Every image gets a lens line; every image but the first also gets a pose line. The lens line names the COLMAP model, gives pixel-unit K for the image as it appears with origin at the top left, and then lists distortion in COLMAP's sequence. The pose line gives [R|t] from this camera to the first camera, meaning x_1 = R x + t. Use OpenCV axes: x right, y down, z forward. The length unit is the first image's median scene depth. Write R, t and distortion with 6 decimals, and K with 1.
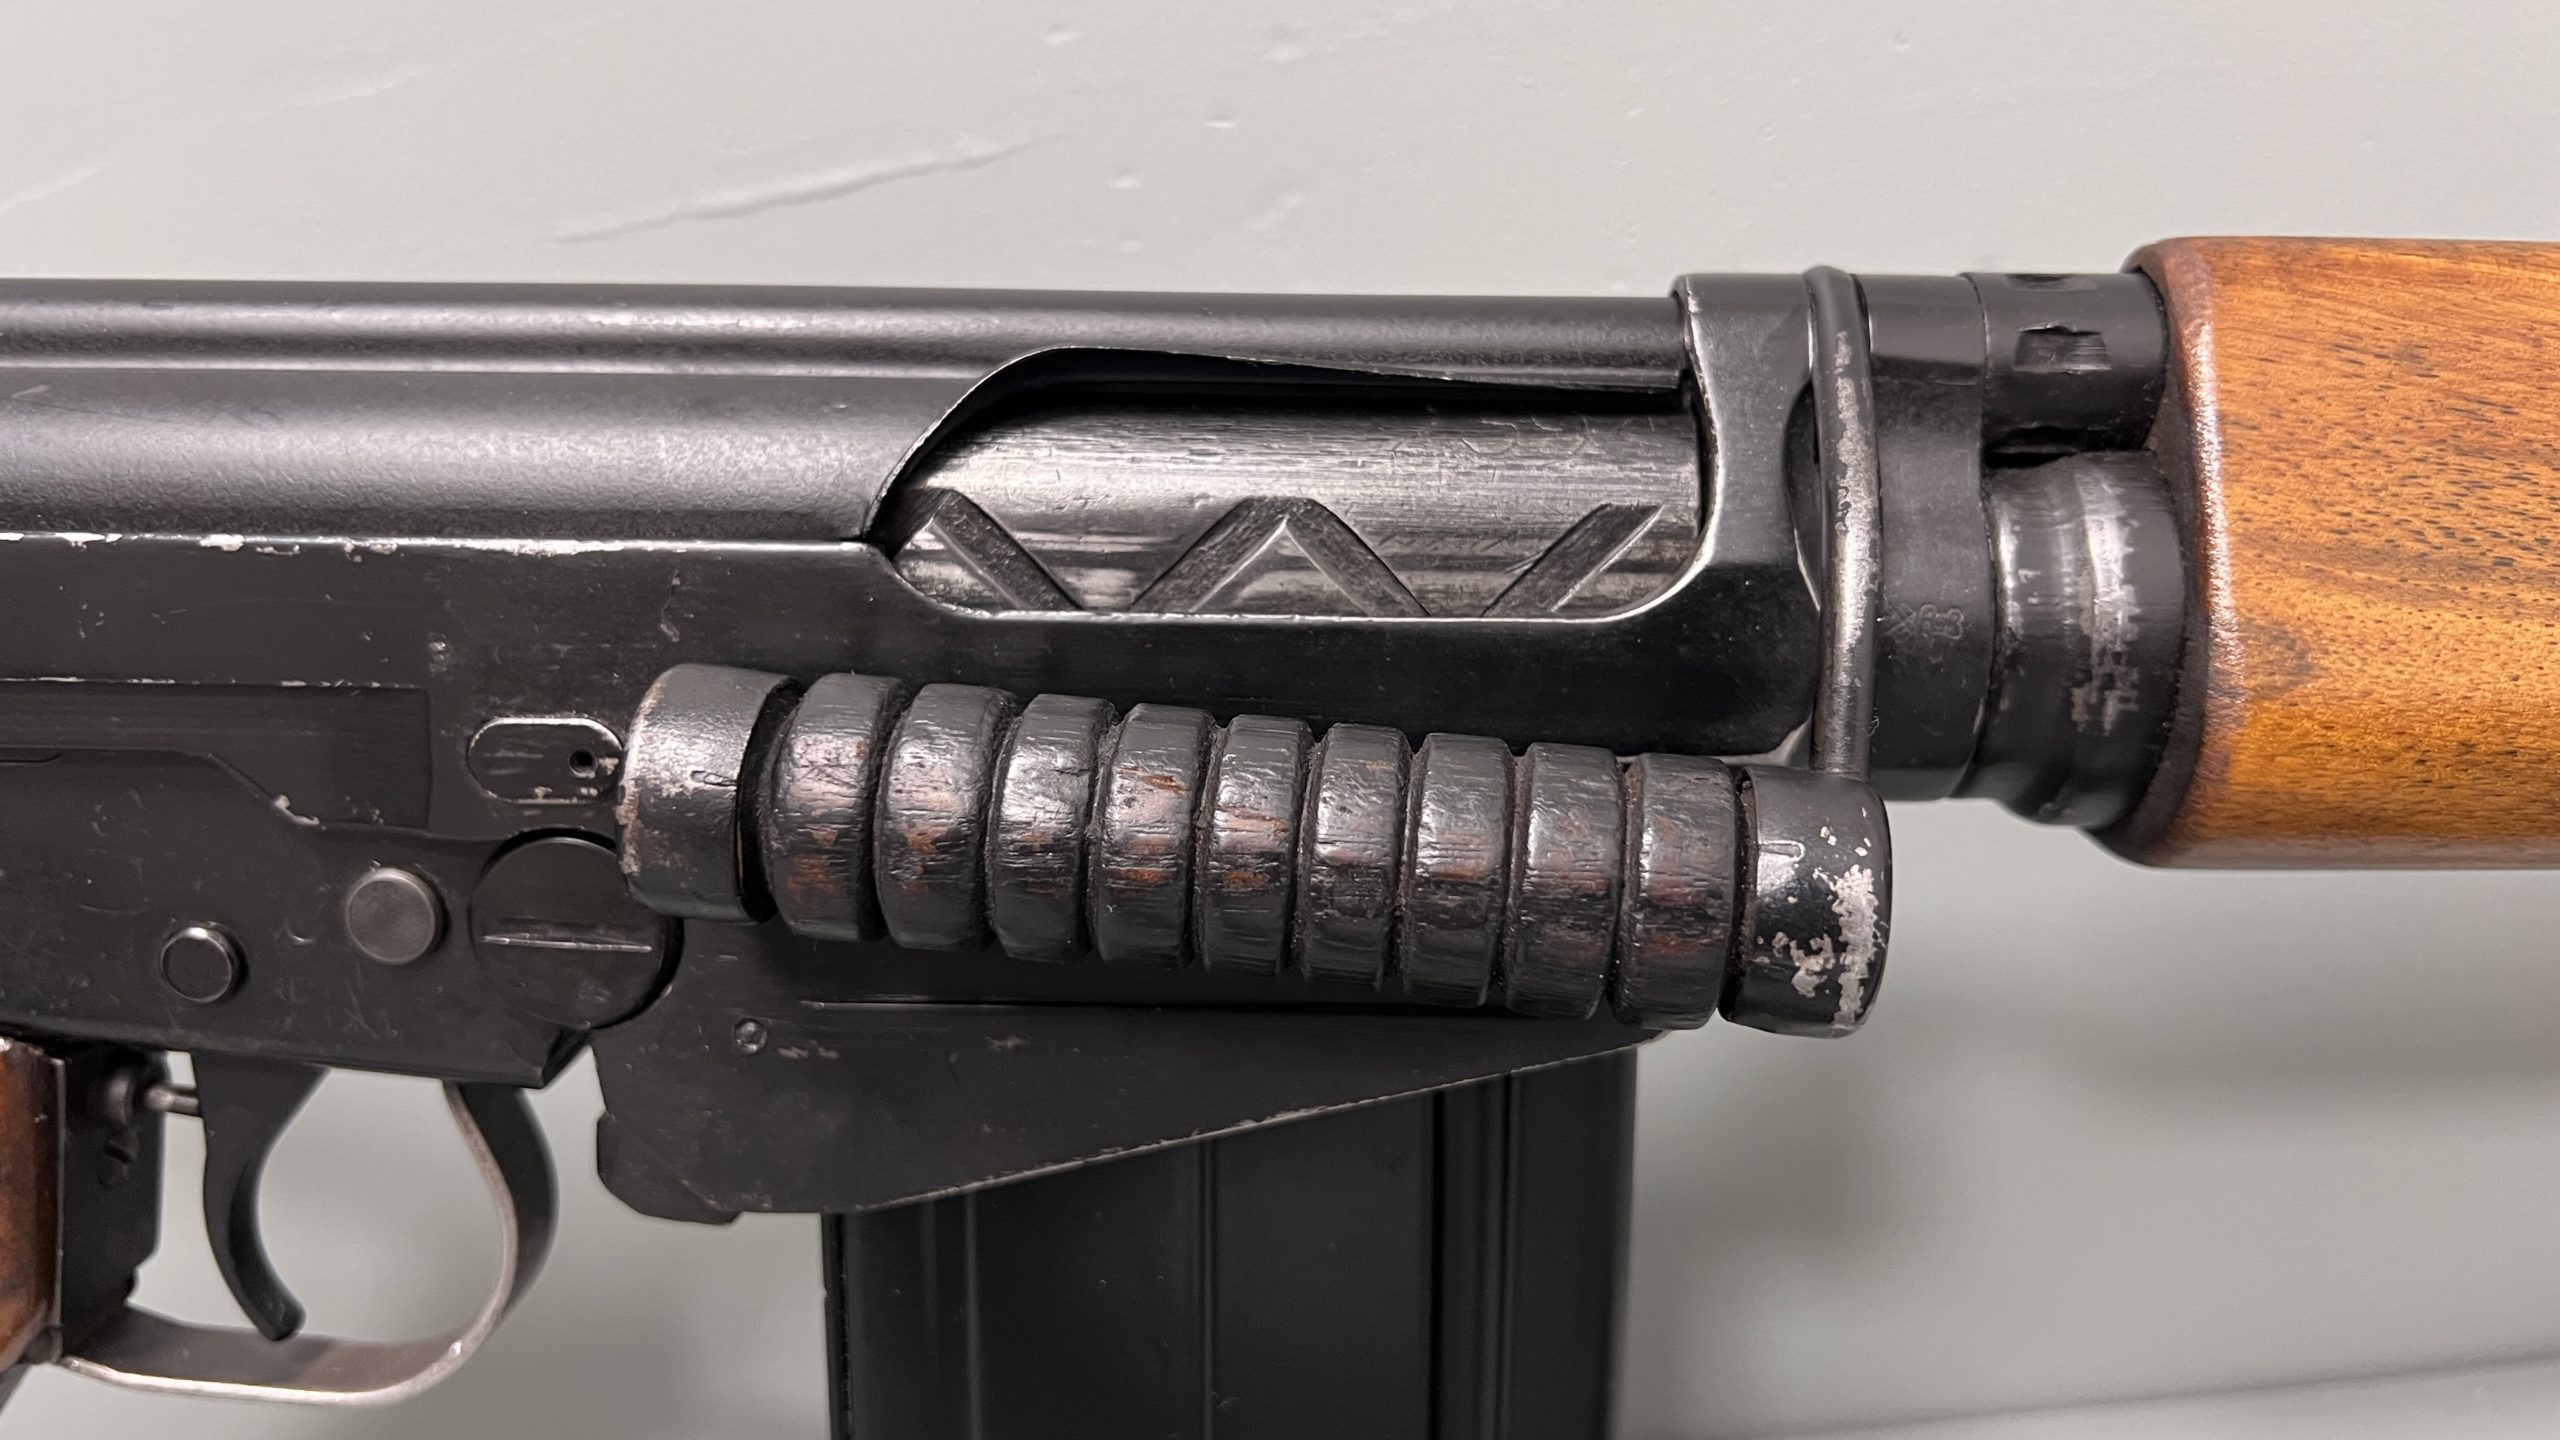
lens RADIAL K [[1895.7, 0, 1280.0], [0, 1895.7, 720.0], [0, 0, 1]] dist [0.039927, -0.070179]
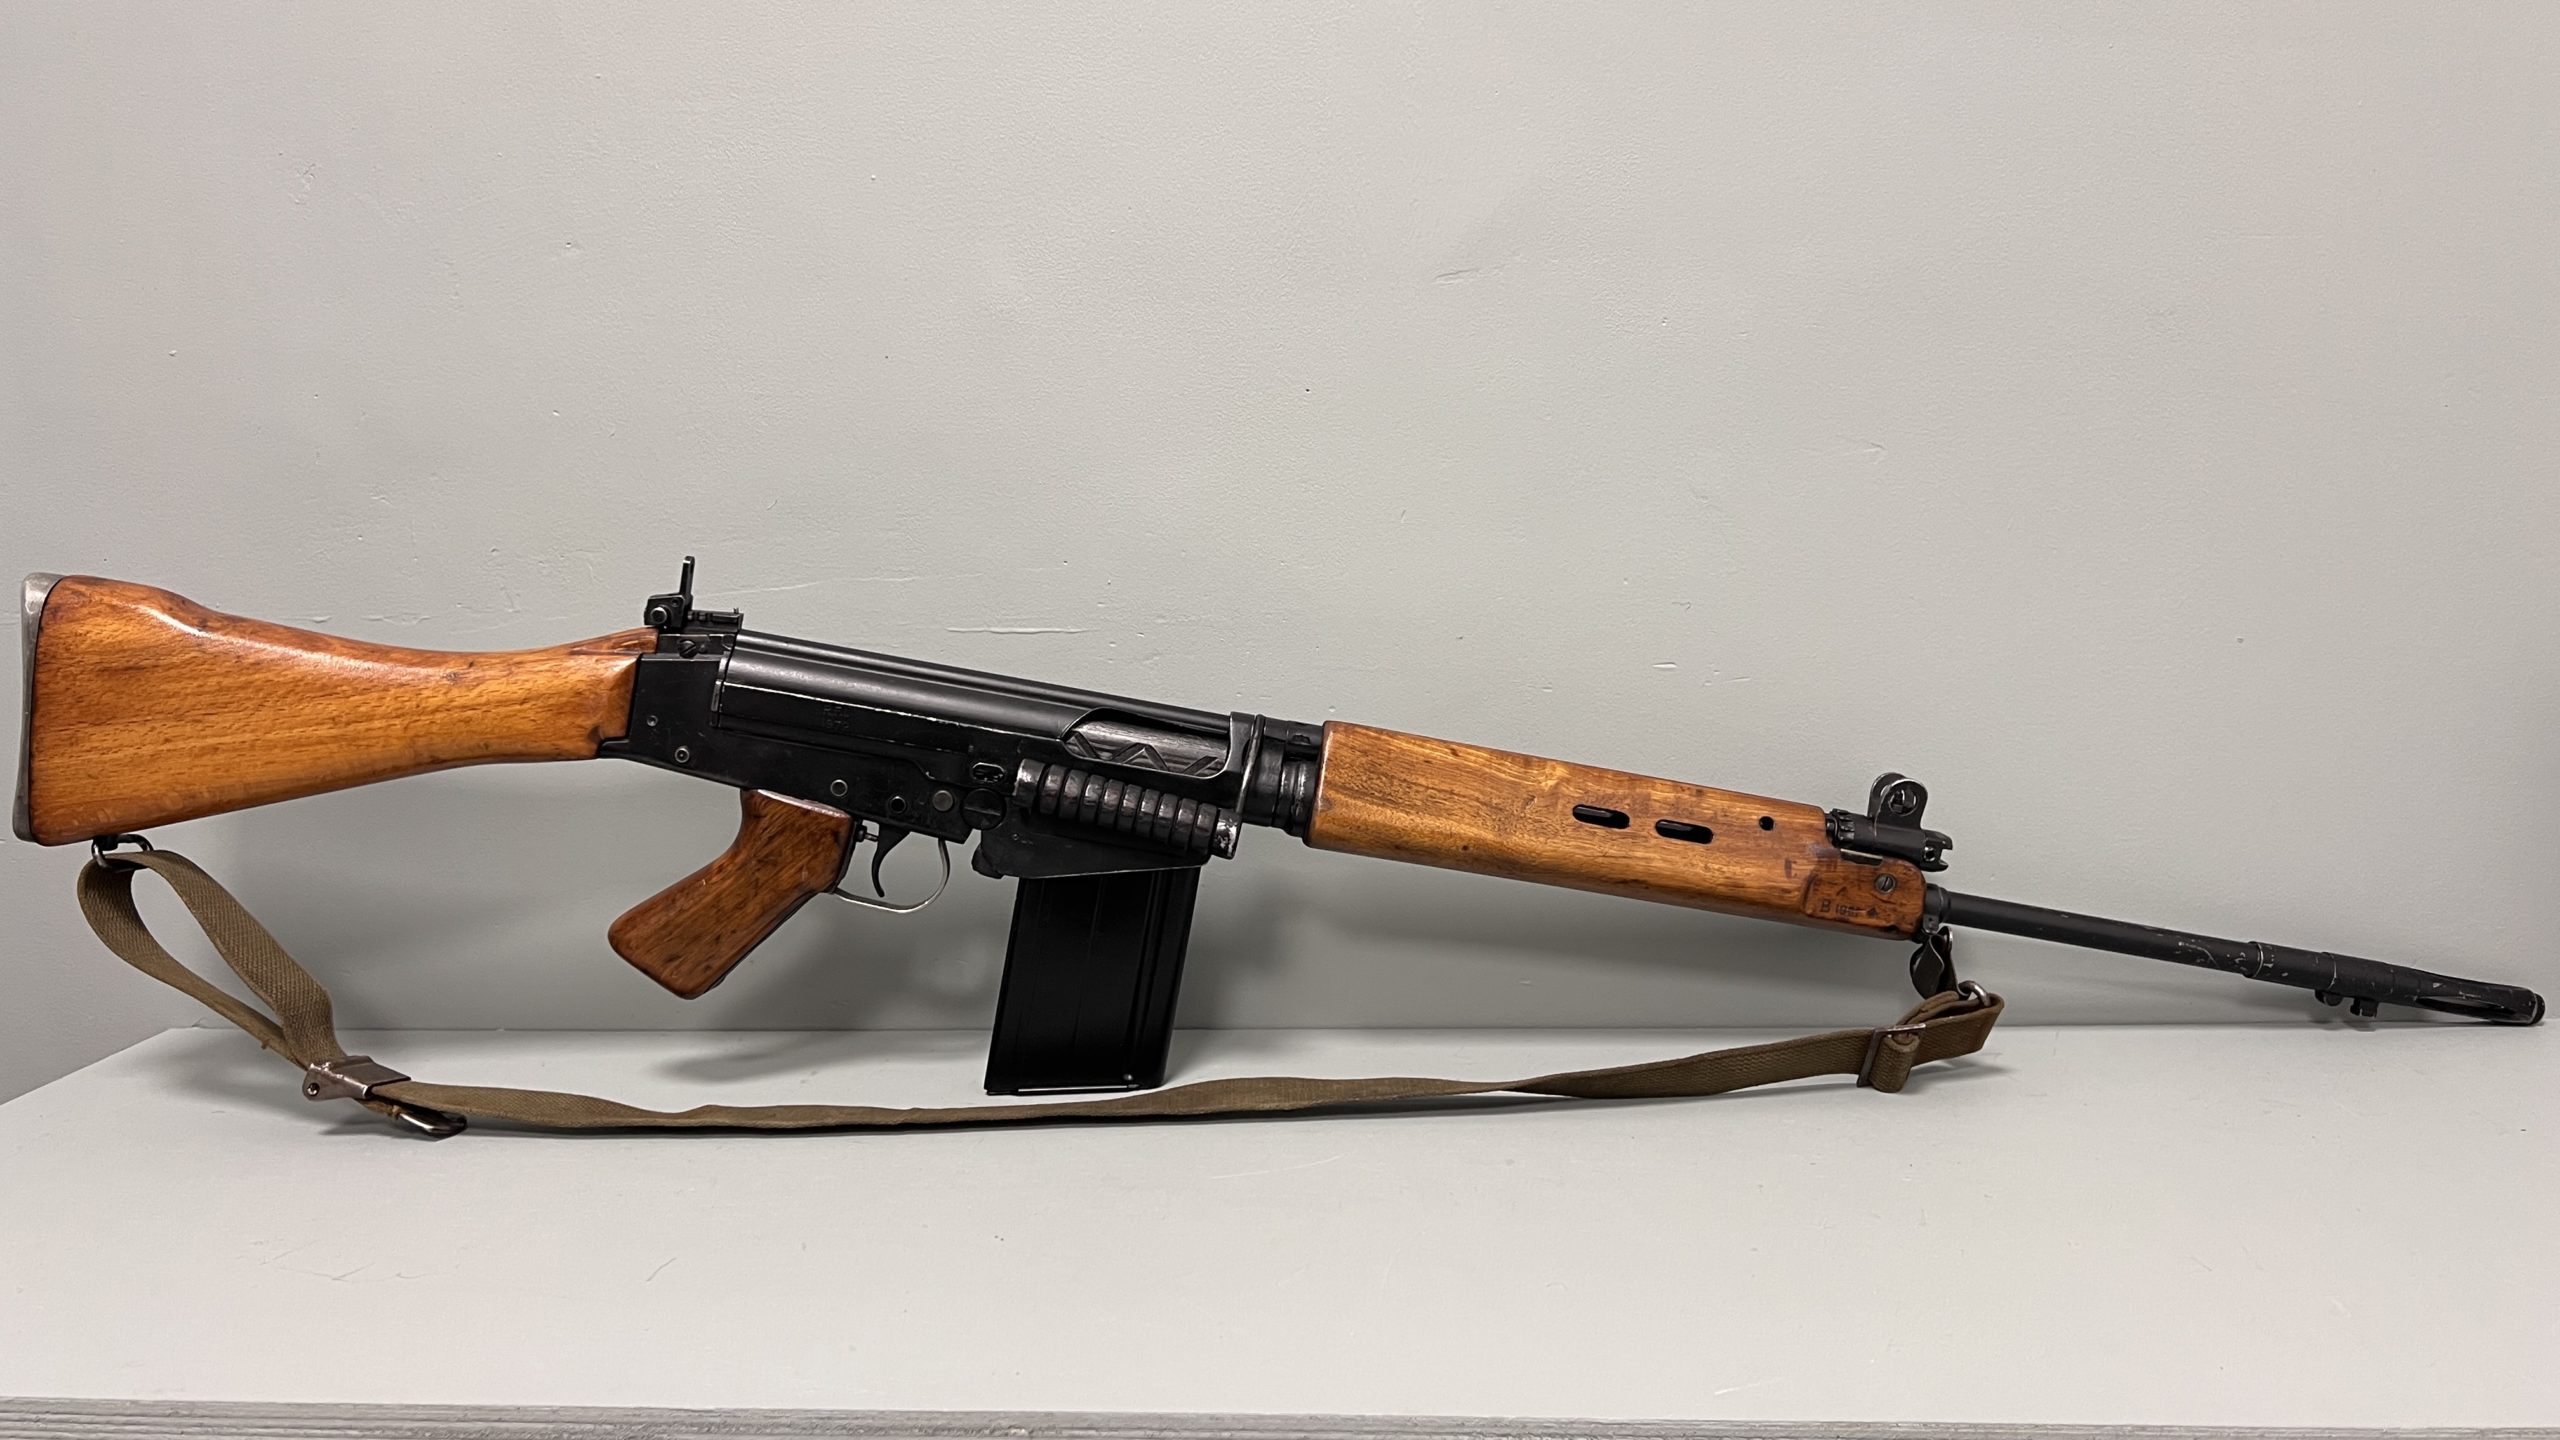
lens RADIAL K [[1860.6, 0, 1252.4], [0, 1860.6, 726.2], [0, 0, 1]] dist [0.046260, -0.057394]
pose [[0.982806, 0.158783, 0.094234, -0.187982], [-0.150183, 0.984342, -0.092278, 0.247259], [-0.107411, 0.076539, 0.991264, -3.902278]]
